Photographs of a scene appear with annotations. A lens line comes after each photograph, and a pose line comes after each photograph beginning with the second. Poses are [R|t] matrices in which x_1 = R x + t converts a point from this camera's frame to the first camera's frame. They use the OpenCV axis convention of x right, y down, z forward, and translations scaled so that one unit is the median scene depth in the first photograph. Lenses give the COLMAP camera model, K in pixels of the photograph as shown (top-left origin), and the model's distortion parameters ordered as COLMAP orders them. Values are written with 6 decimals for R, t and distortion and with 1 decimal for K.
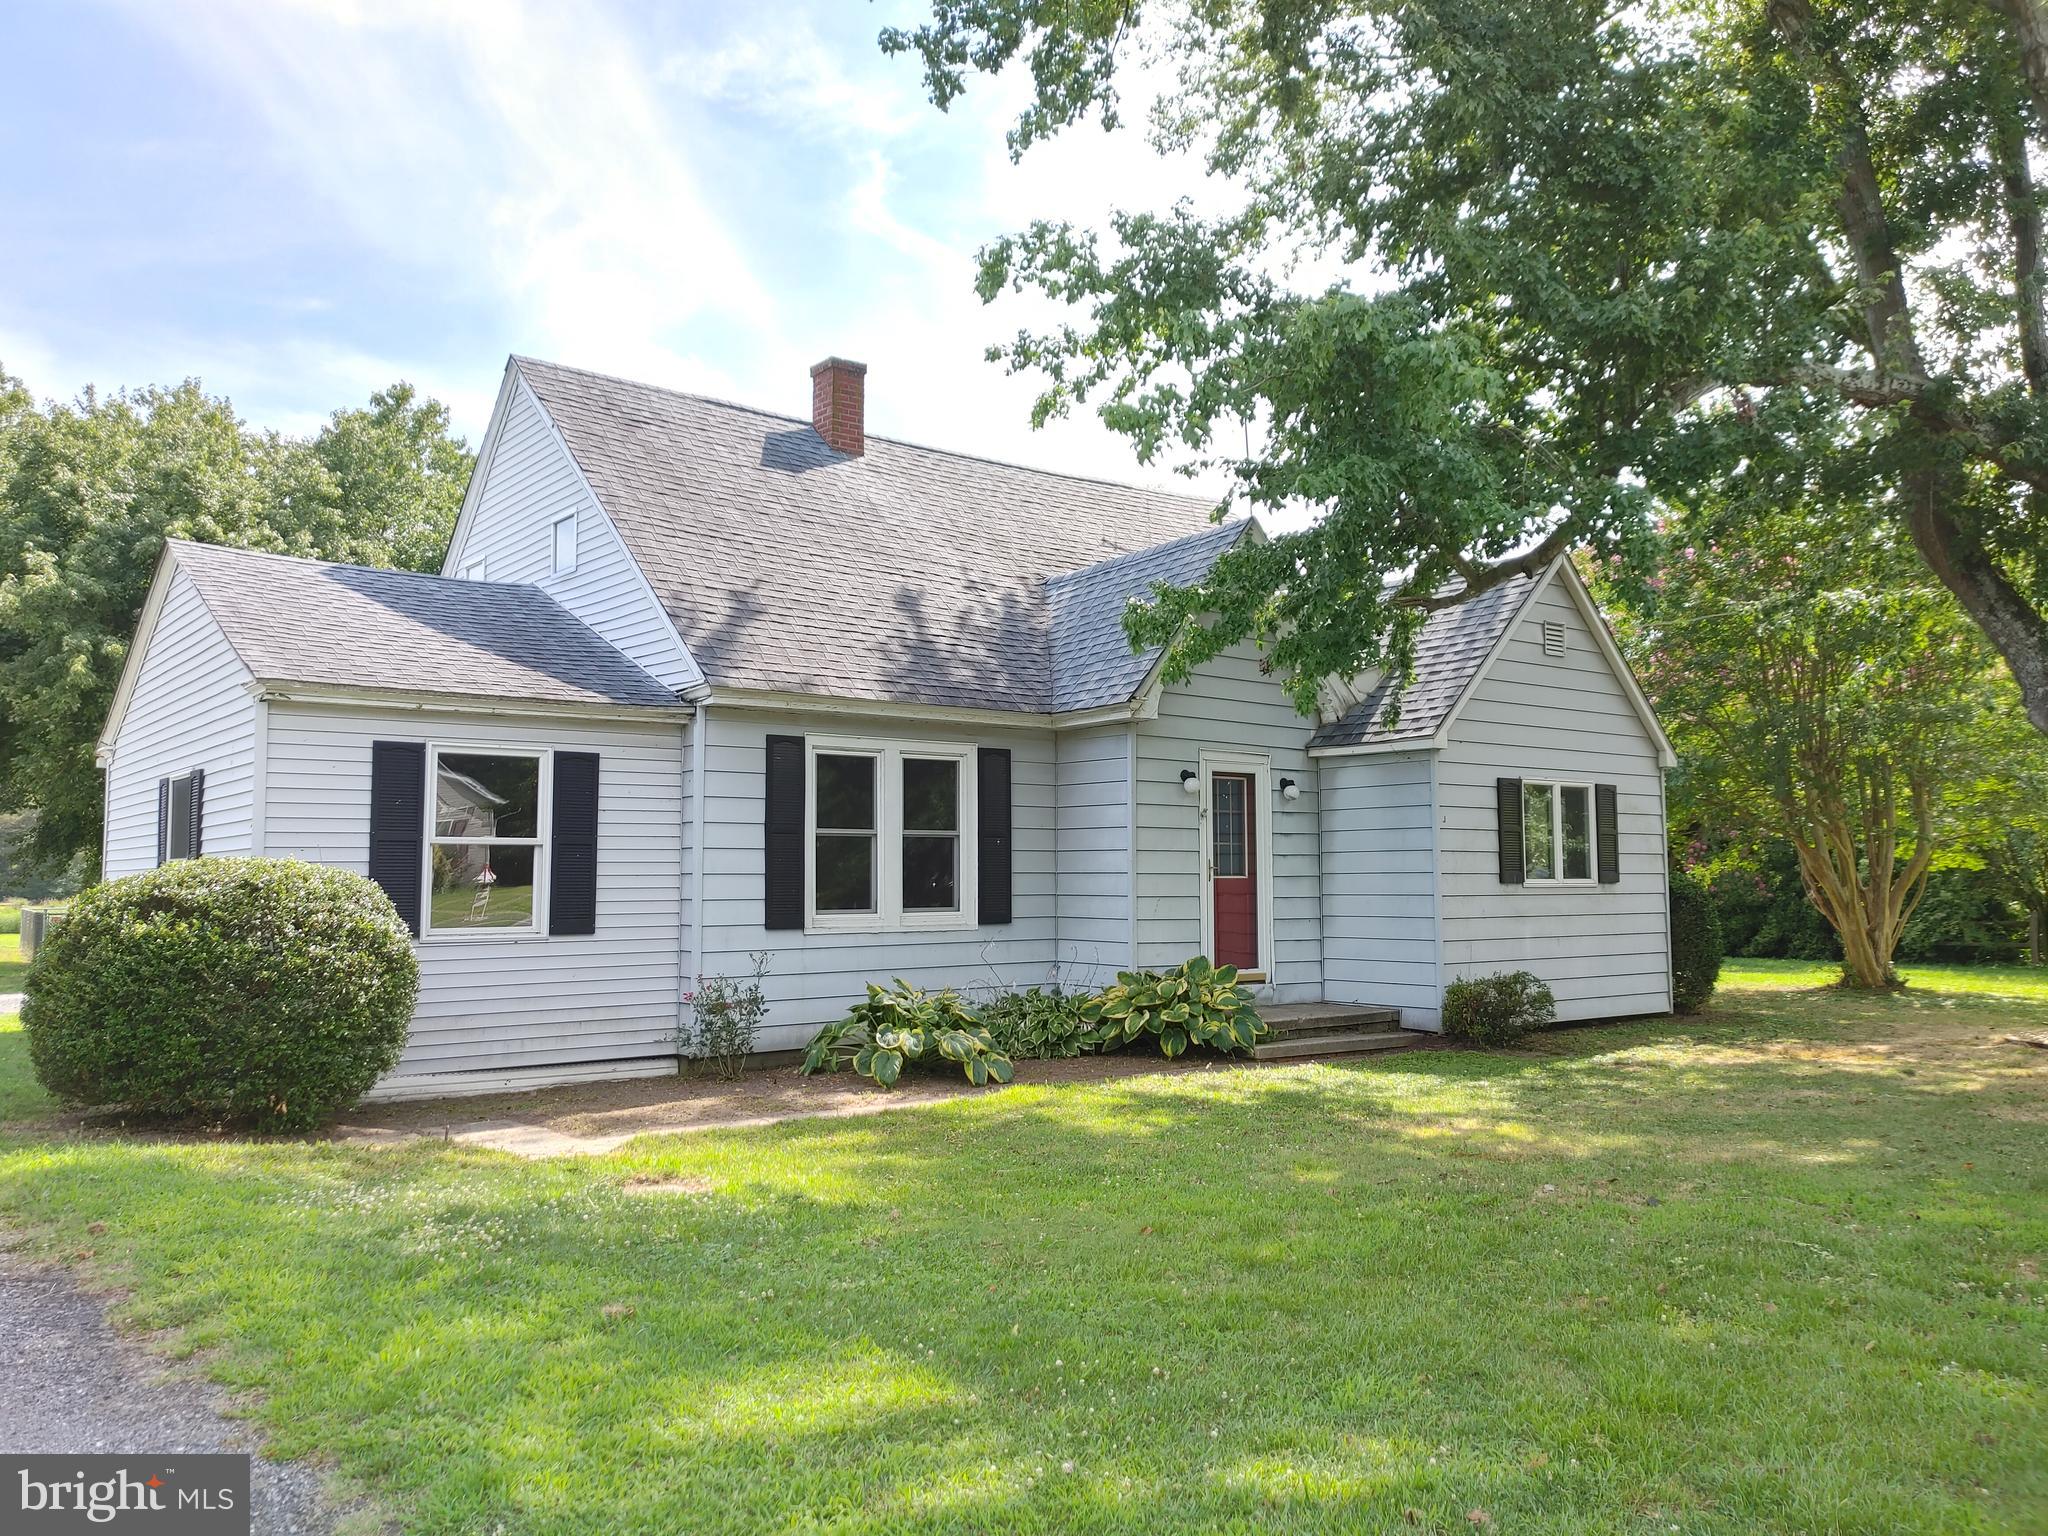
lens RADIAL K [[1532.7, 0, 1011.0], [0, 1532.7, 738.8], [0, 0, 1]] dist [0.045353, -0.021918]
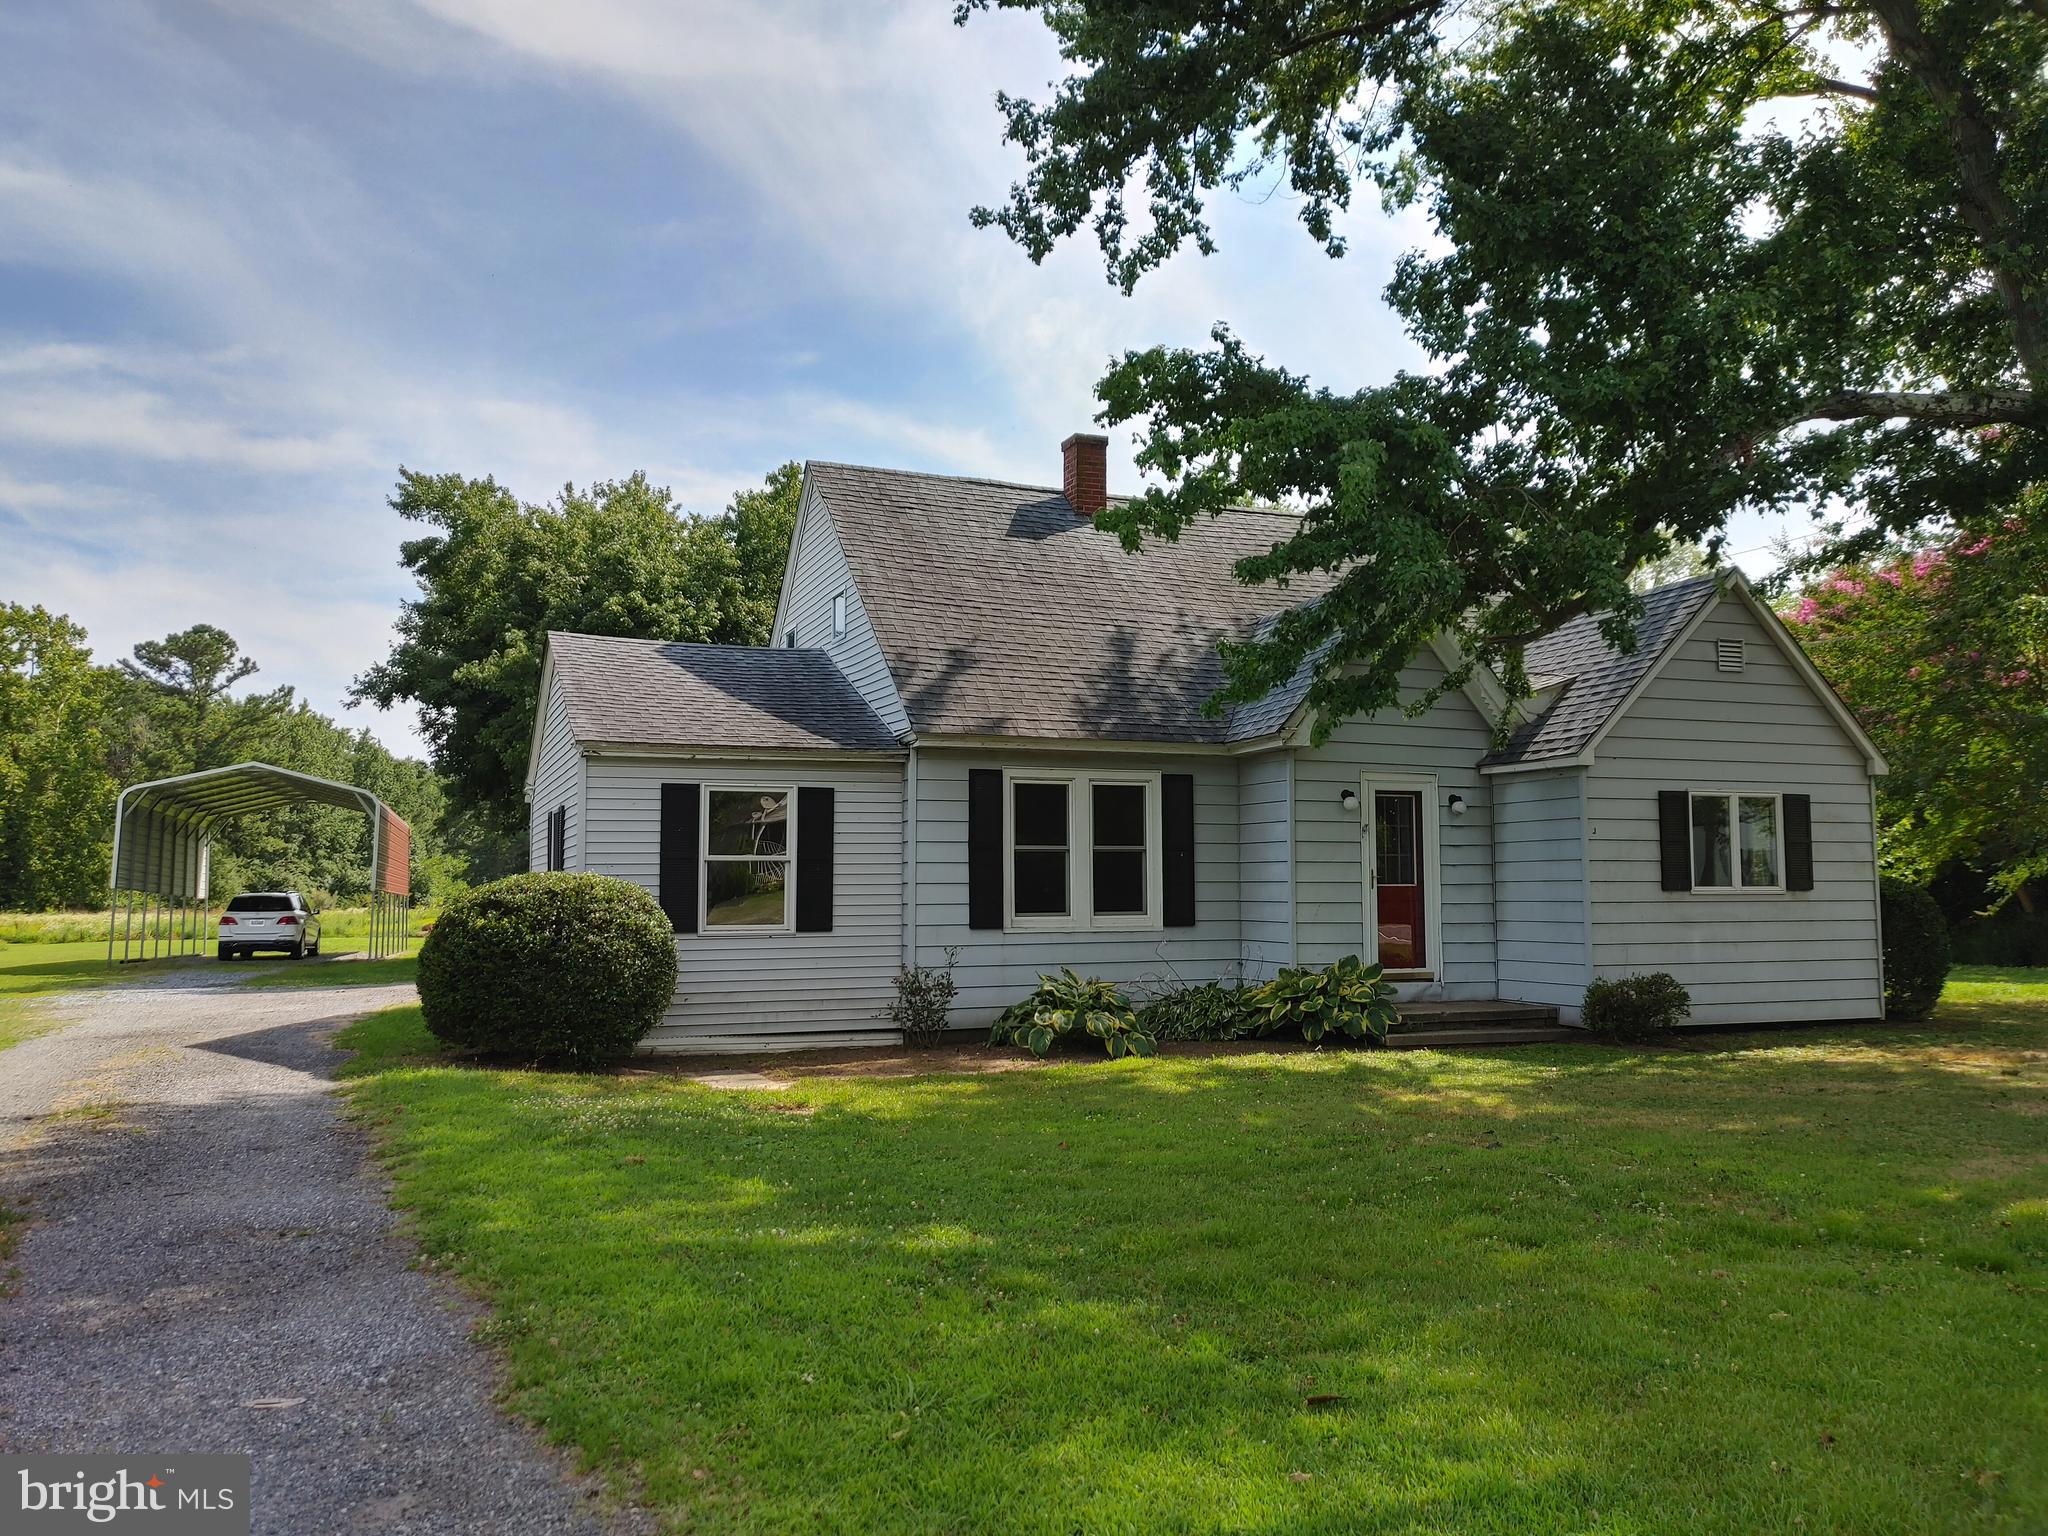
lens RADIAL K [[1532.7, 0, 1032.9], [0, 1532.7, 752.0], [0, 0, 1]] dist [0.045353, -0.021918]
pose [[0.960988, -0.026833, -0.275285, 0.209625], [0.027359, 0.999624, -0.001930, -0.011821], [0.275234, -0.005676, 0.961361, -0.146960]]
